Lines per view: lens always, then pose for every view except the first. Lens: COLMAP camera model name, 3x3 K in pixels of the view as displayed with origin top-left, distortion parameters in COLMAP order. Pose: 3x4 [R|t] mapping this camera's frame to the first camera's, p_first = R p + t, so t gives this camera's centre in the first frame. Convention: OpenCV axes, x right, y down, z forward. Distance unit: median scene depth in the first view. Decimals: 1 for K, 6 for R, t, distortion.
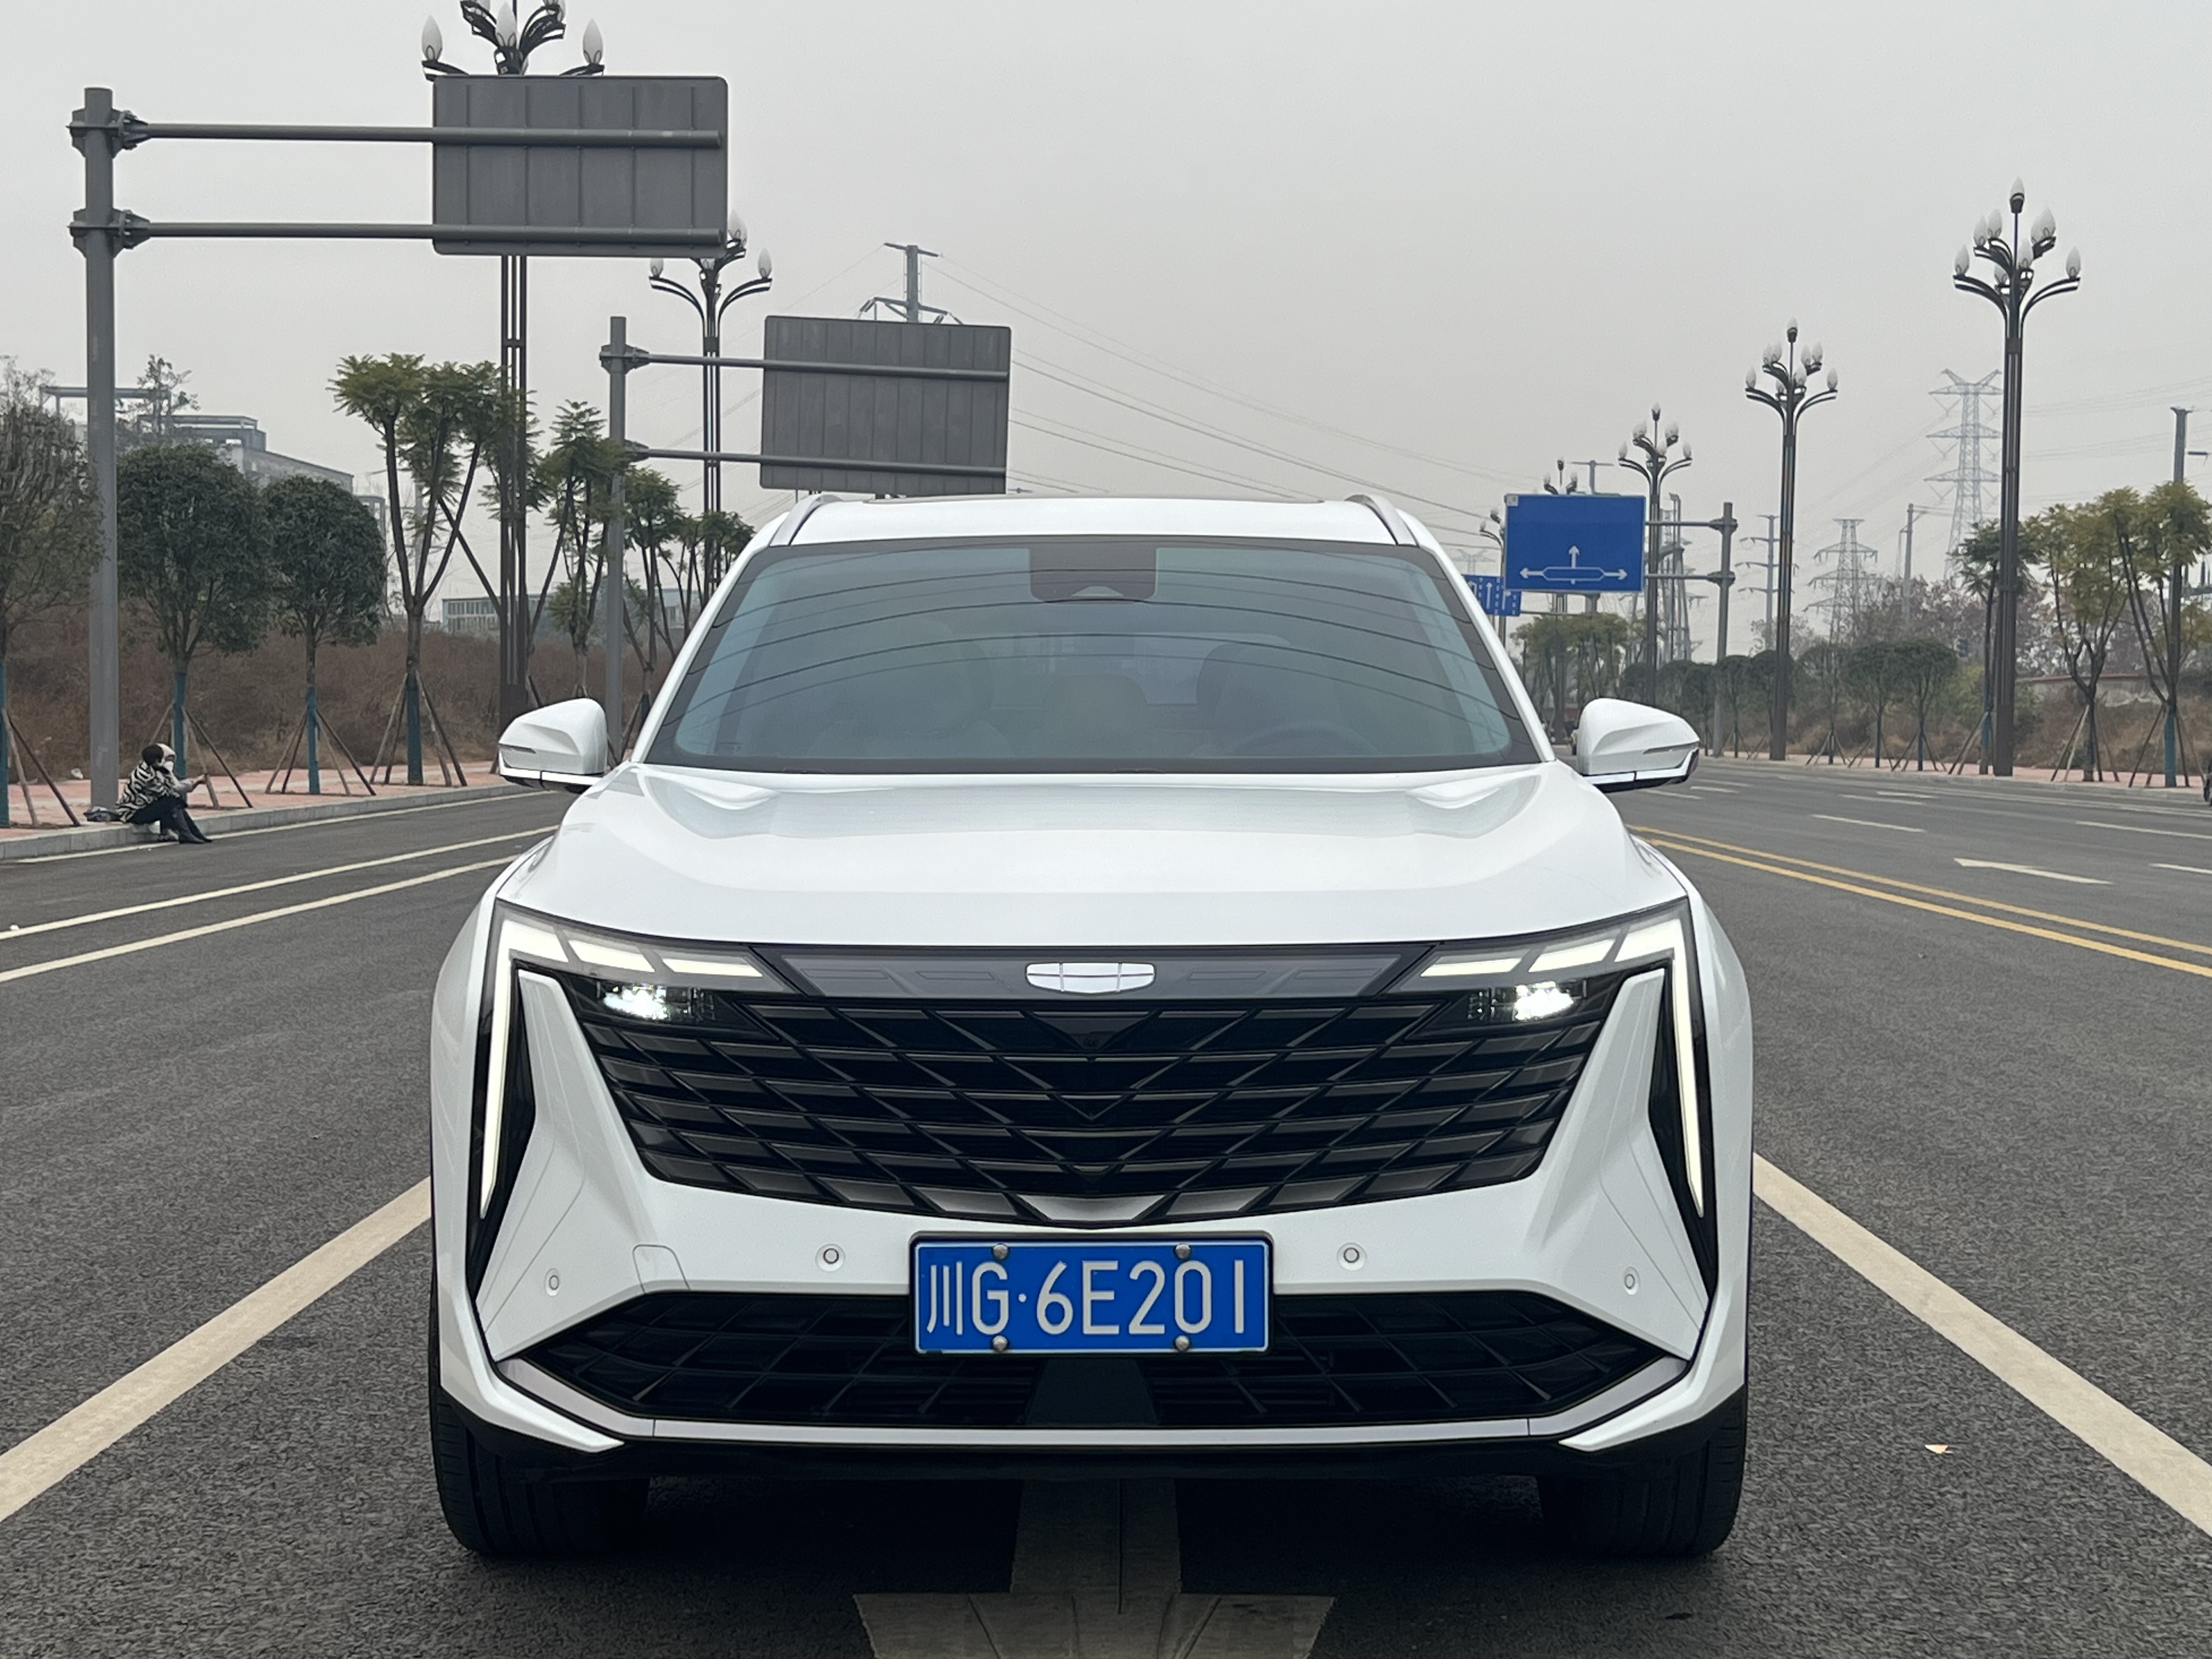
lens RADIAL K [[3500.8, 0, 1107.3], [0, 3500.8, 821.2], [0, 0, 1]] dist [0.104971, 0.000000]
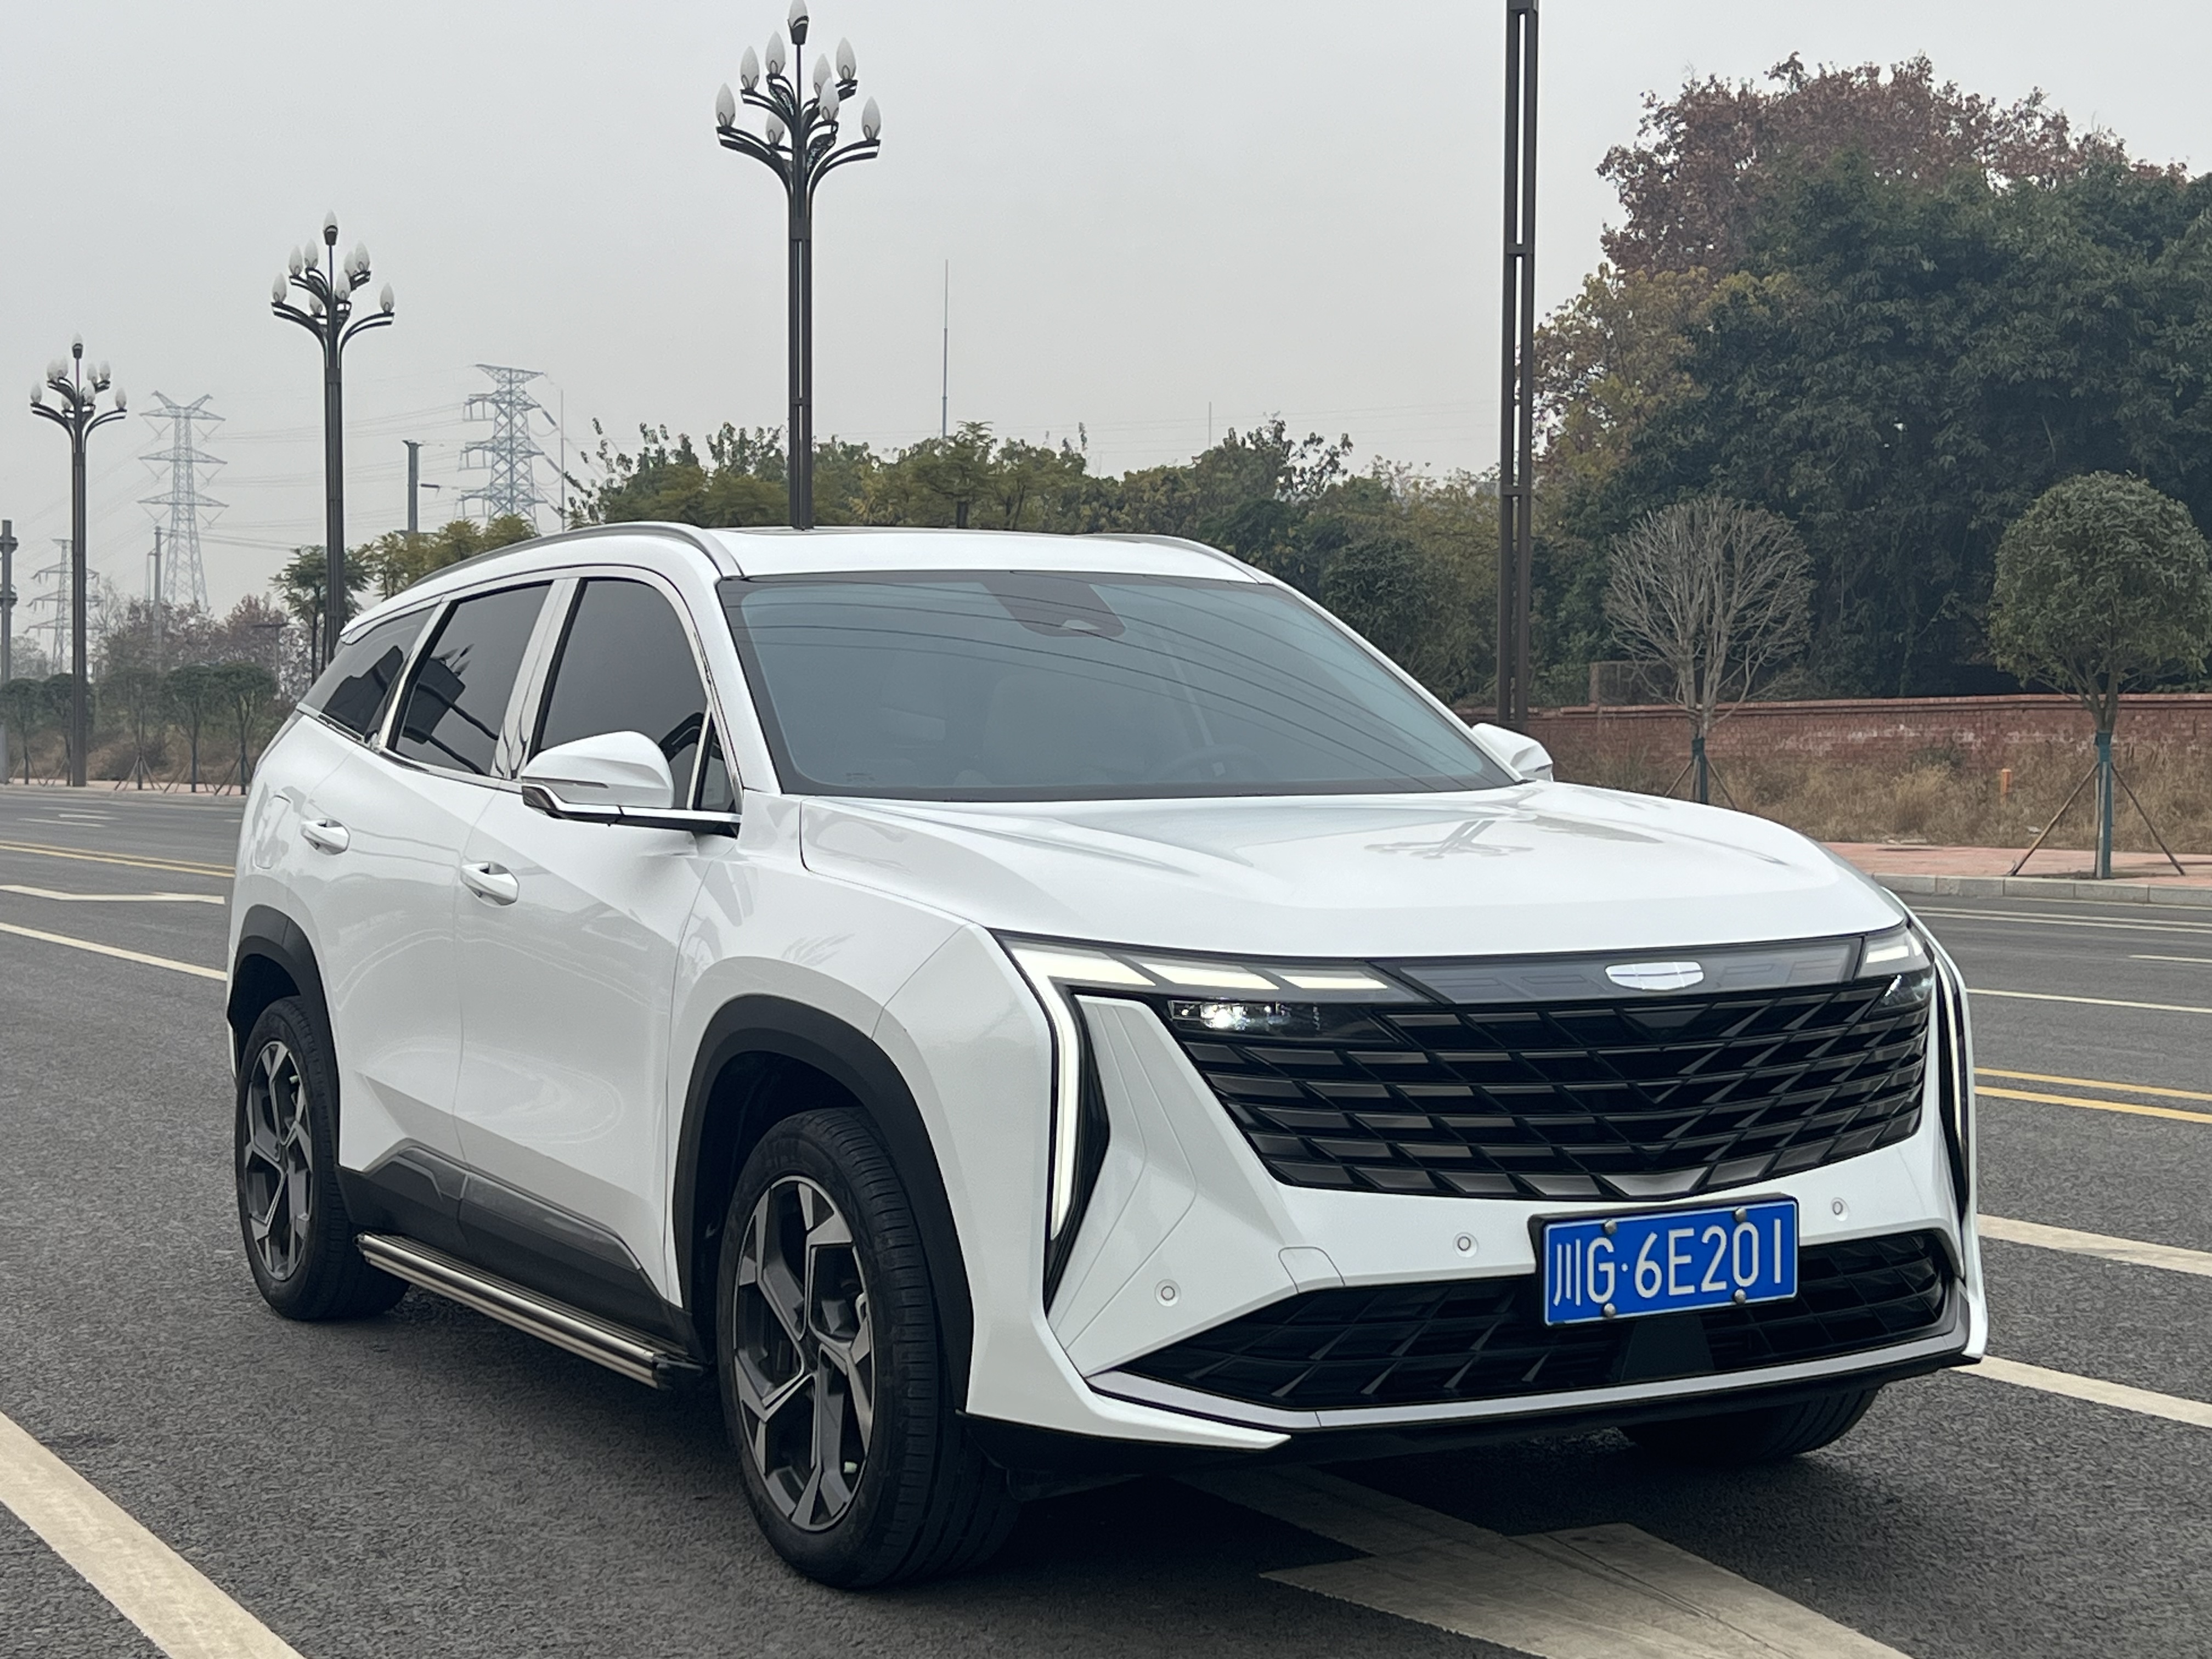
lens RADIAL K [[3500.8, 0, 1100.0], [0, 3500.8, 842.6], [0, 0, 1]] dist [0.104971, 0.000000]
pose [[0.871699, -0.023981, 0.489454, -0.677898], [0.024296, 0.999689, 0.005709, -0.008182], [-0.489439, 0.006915, 0.872010, 0.107814]]
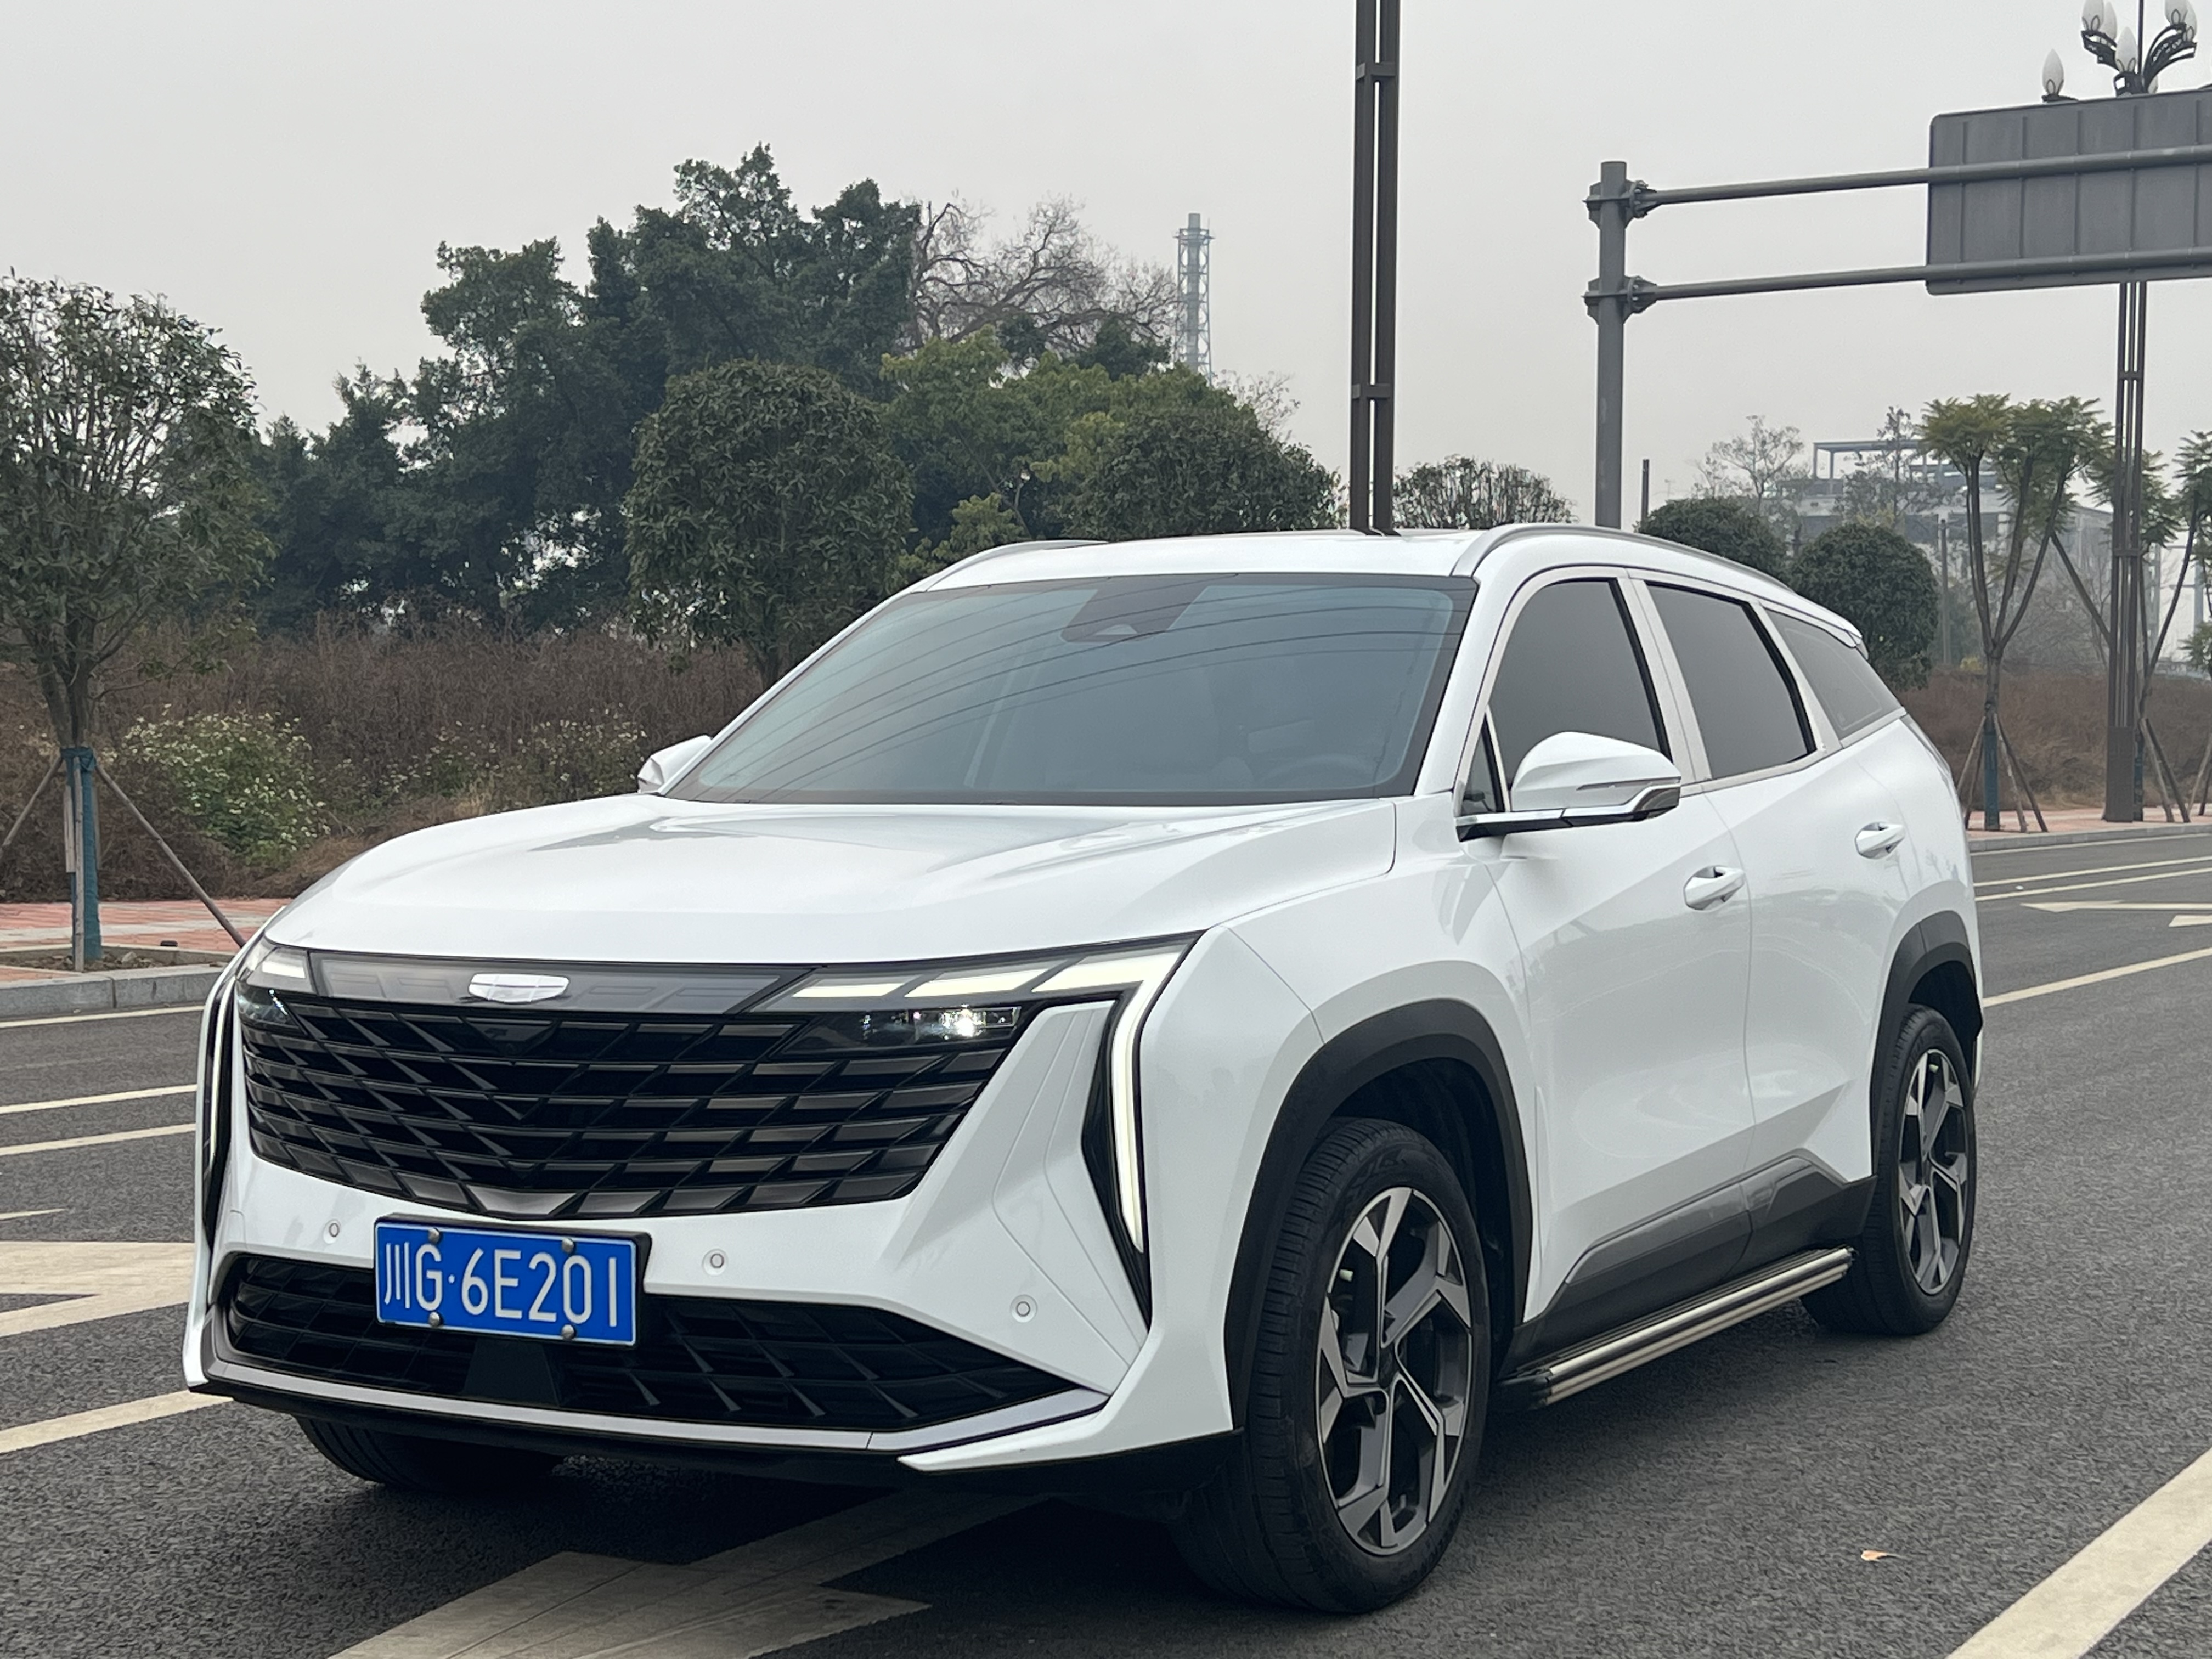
lens RADIAL K [[3500.8, 0, 1086.9], [0, 3500.8, 820.6], [0, 0, 1]] dist [0.104971, 0.000000]
pose [[0.872552, 0.008789, -0.488442, 0.653165], [-0.015293, 0.999840, -0.009329, 0.000304], [0.488282, 0.015610, 0.872546, 0.131996]]
